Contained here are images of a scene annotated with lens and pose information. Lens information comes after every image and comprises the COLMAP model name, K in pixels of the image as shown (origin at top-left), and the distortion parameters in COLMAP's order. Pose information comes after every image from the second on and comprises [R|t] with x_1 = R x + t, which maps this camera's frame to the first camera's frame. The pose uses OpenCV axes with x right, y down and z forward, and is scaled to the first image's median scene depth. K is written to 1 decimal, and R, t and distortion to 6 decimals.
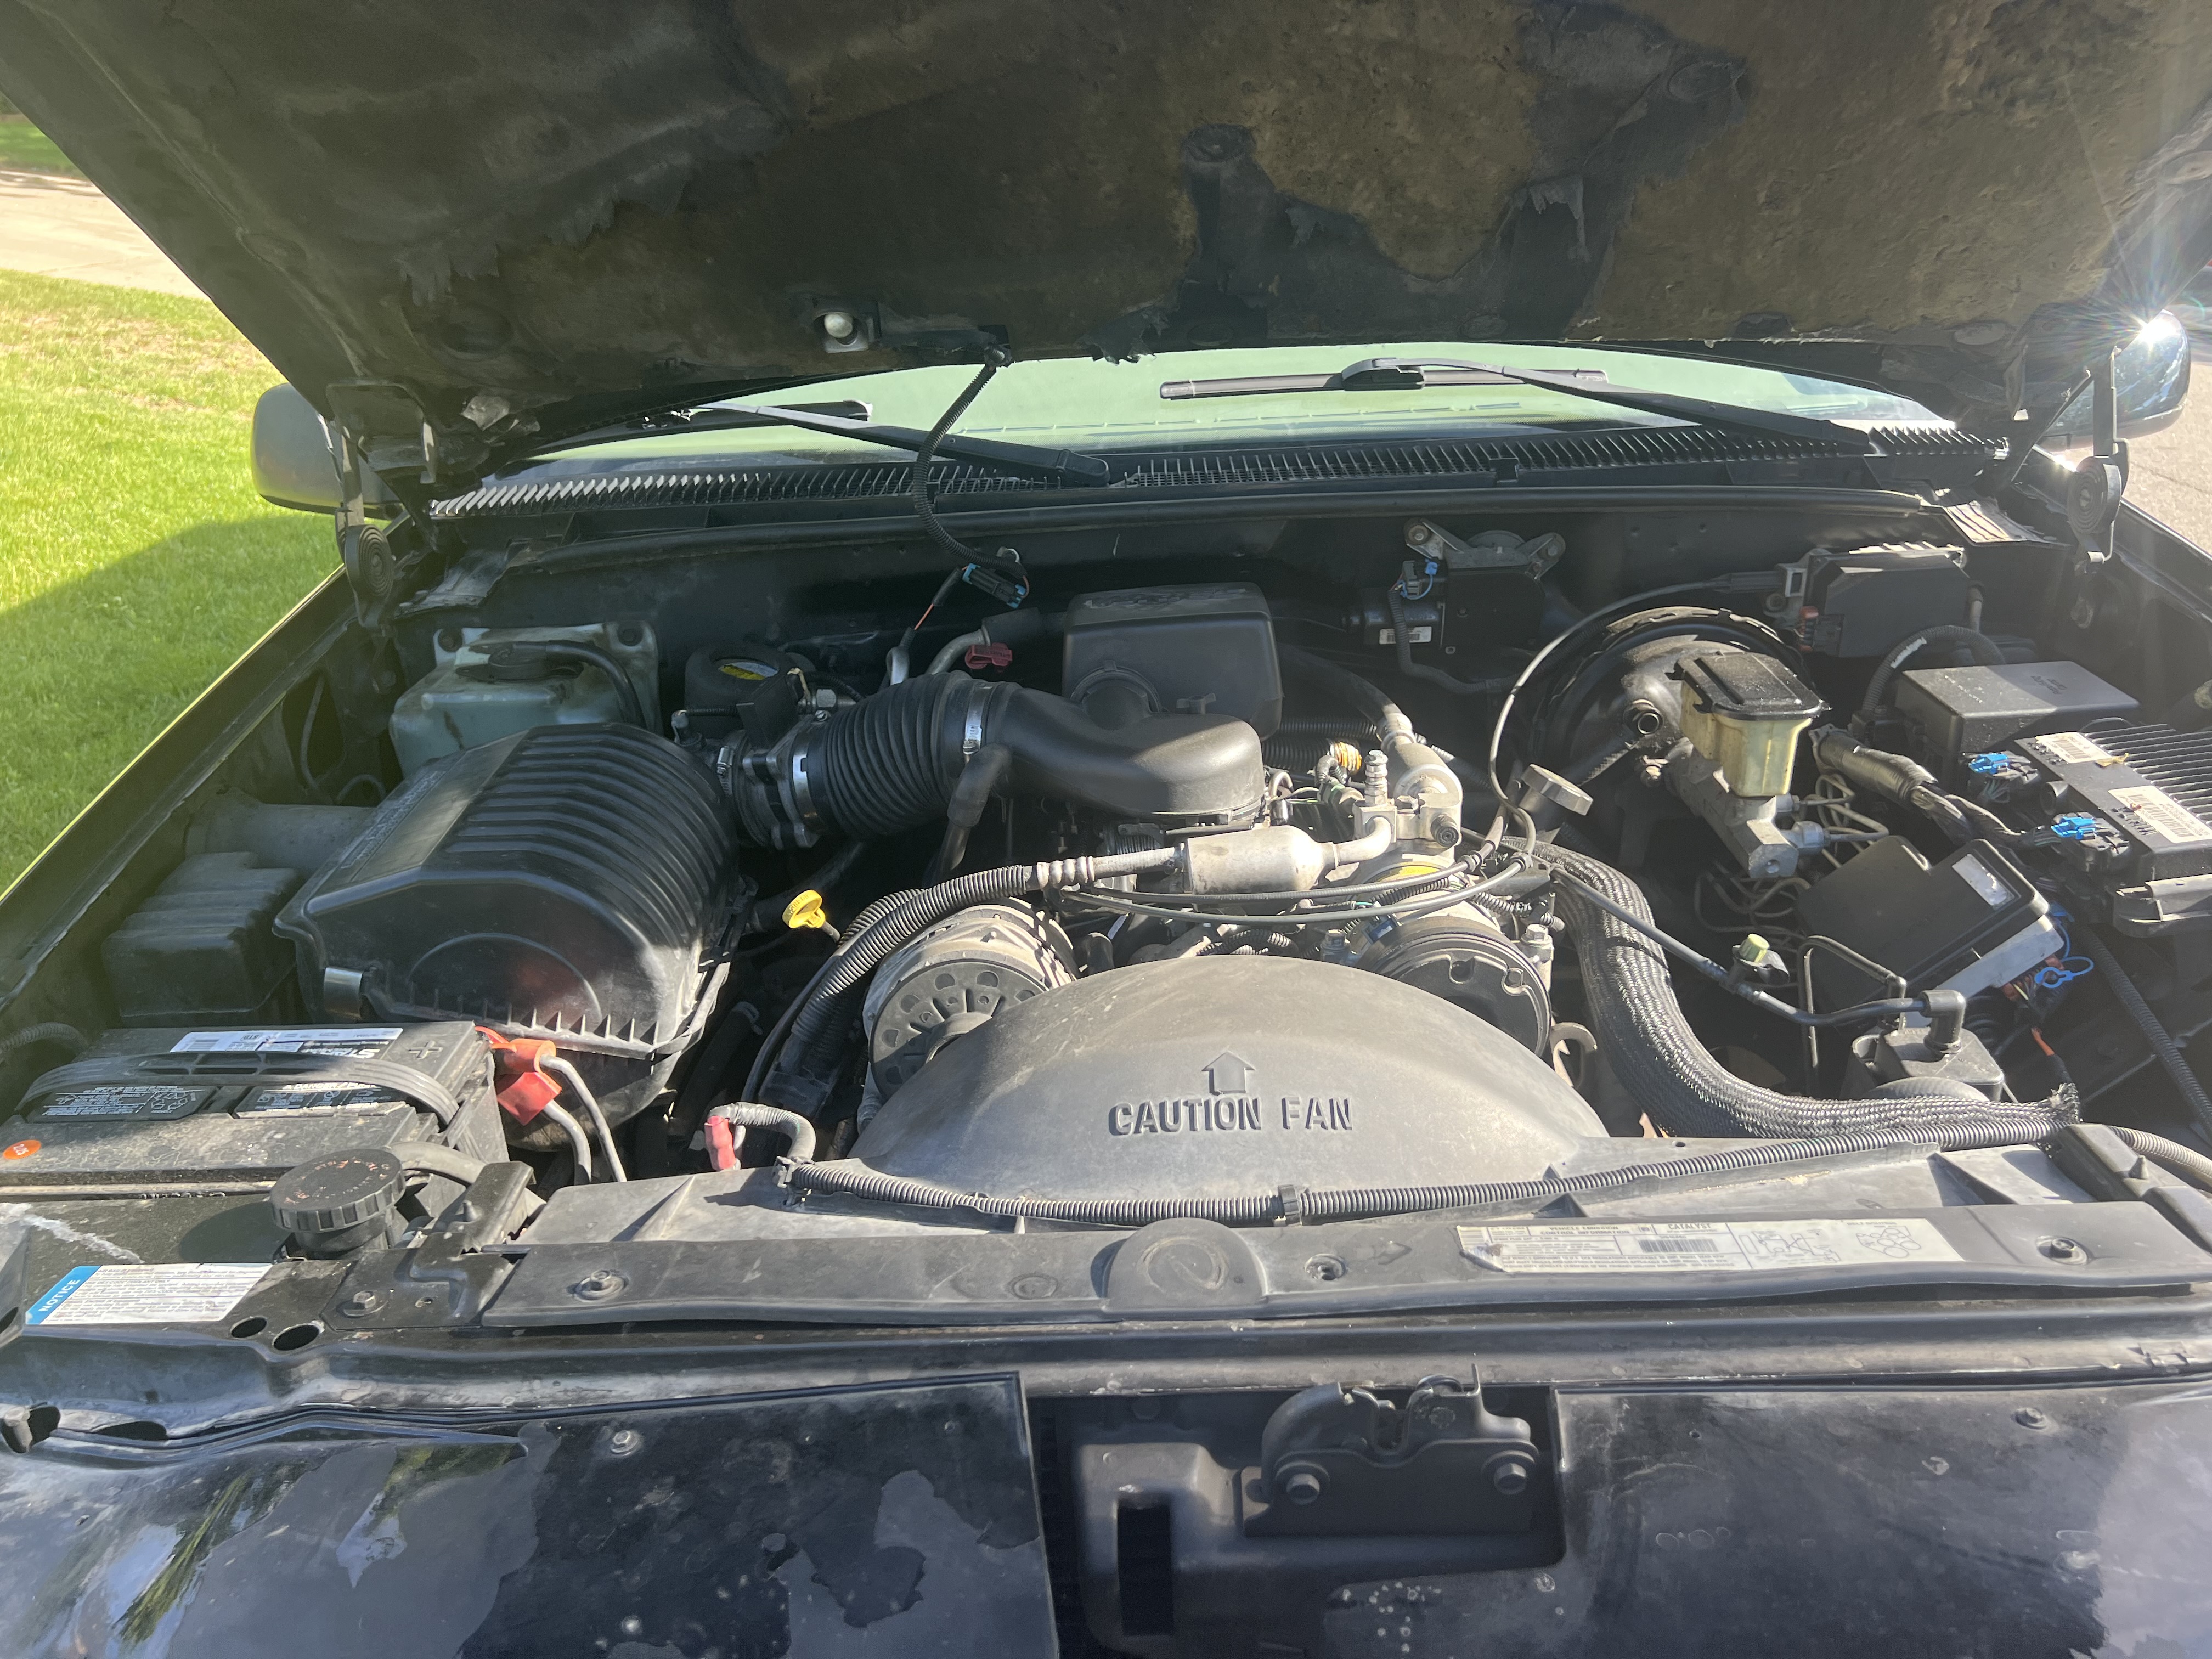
lens RADIAL K [[1678.1, 0, 1106.0], [0, 1678.1, 829.5], [0, 0, 1]] dist [0.057458, -0.002434]
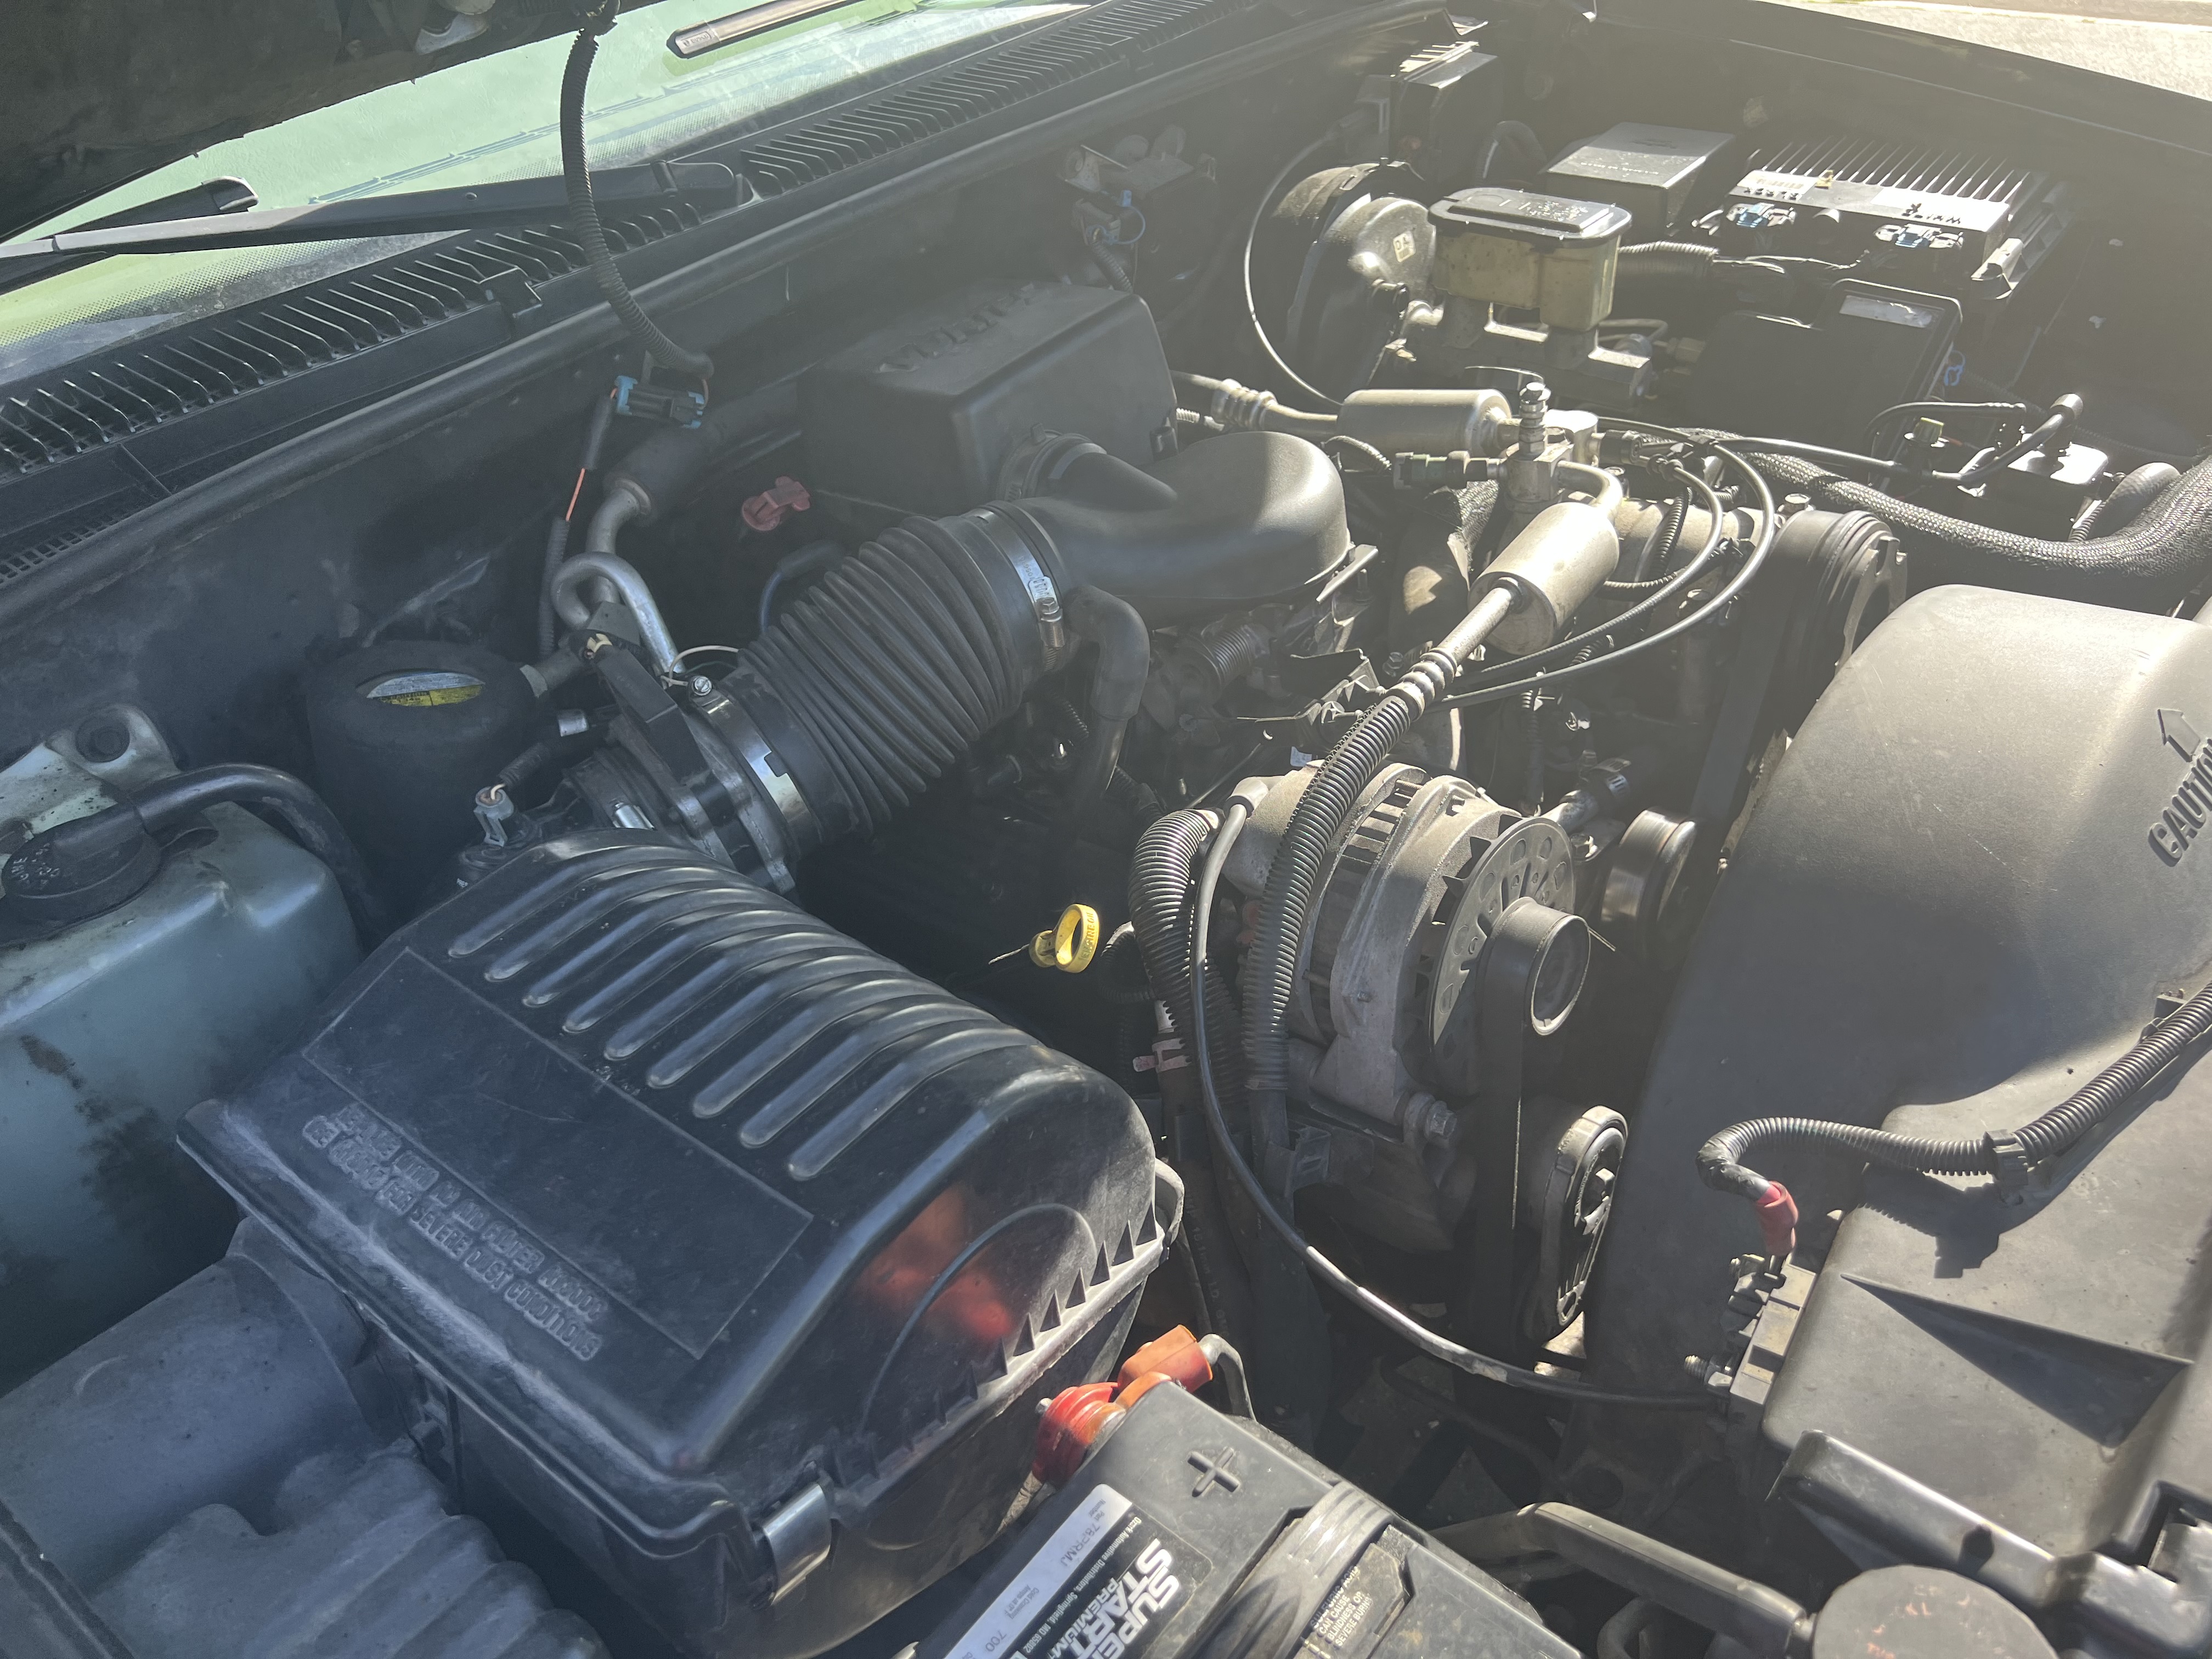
lens RADIAL K [[1726.9, 0, 1106.0], [0, 1726.9, 829.5], [0, 0, 1]] dist [0.005892, 0.007065]
pose [[0.616350, -0.479012, 0.625028, -0.474930], [0.366889, 0.876983, 0.310312, -0.155995], [-0.696782, 0.038055, 0.716273, 0.459255]]
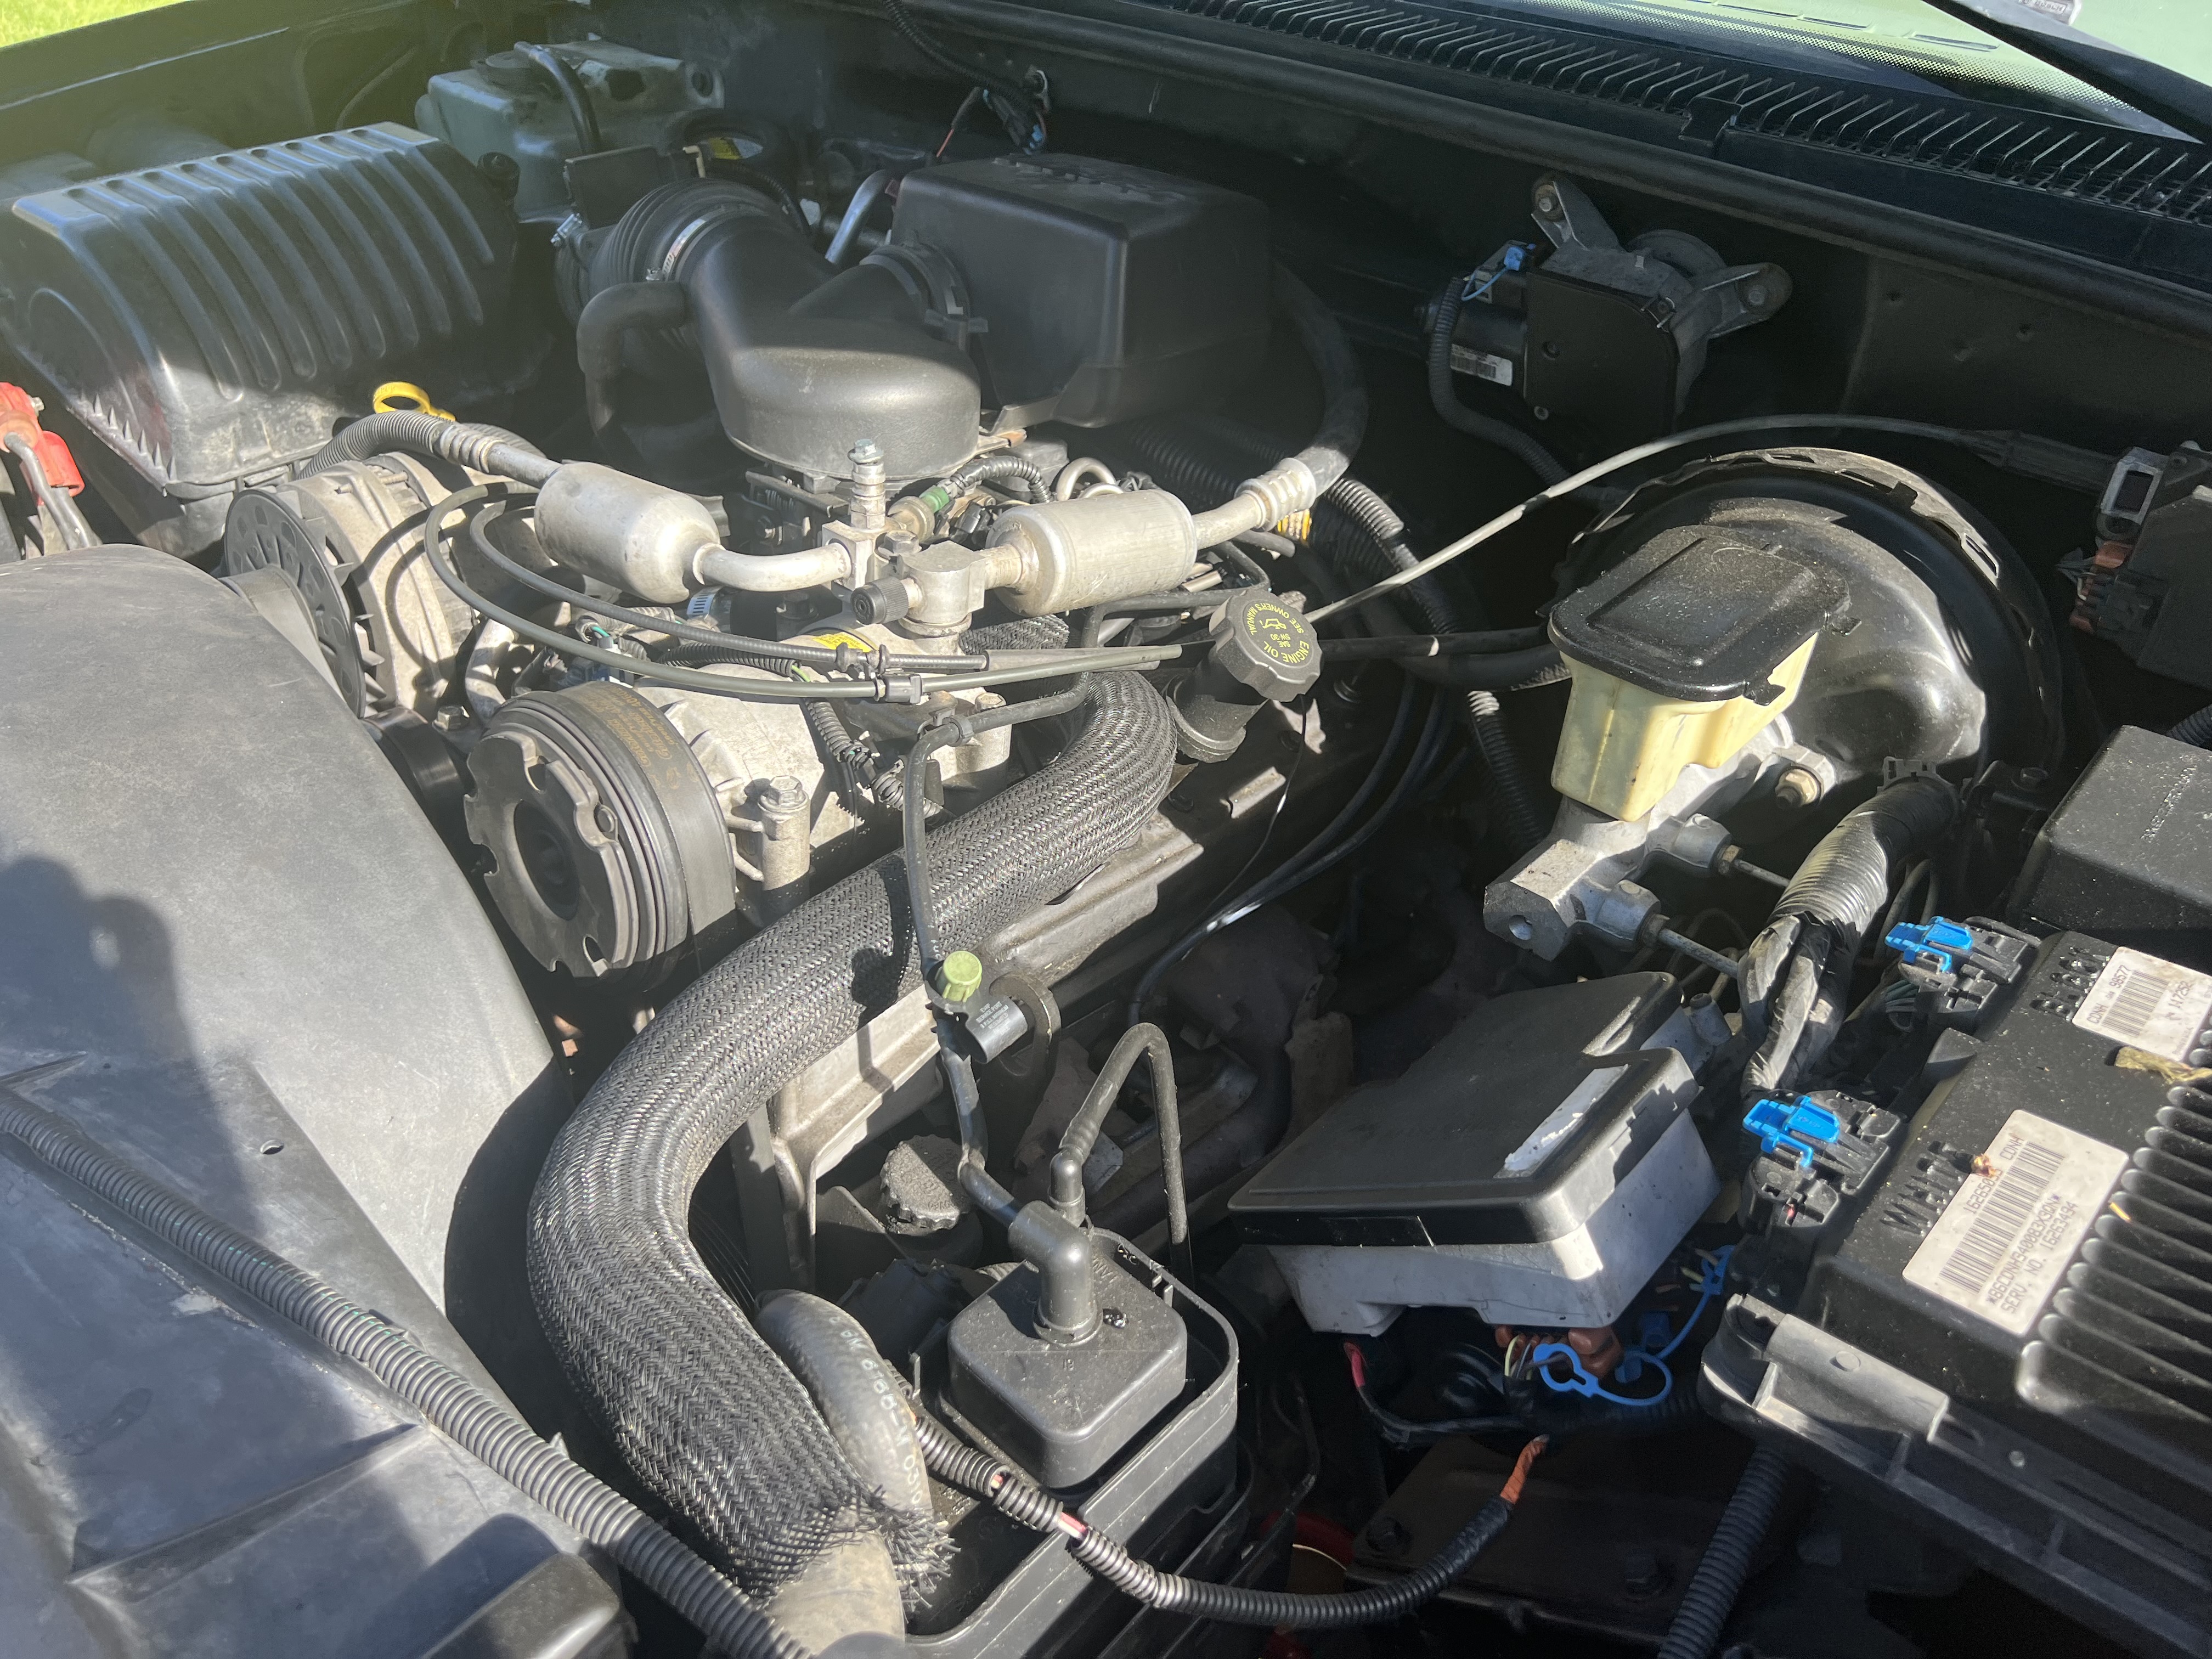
lens RADIAL K [[1688.9, 0, 1106.0], [0, 1688.9, 829.5], [0, 0, 1]] dist [-0.006820, 0.010416]
pose [[0.757592, 0.441256, -0.480986, 0.475950], [-0.334675, 0.895246, 0.294156, -0.105635], [0.560399, -0.061876, 0.825908, 0.435726]]
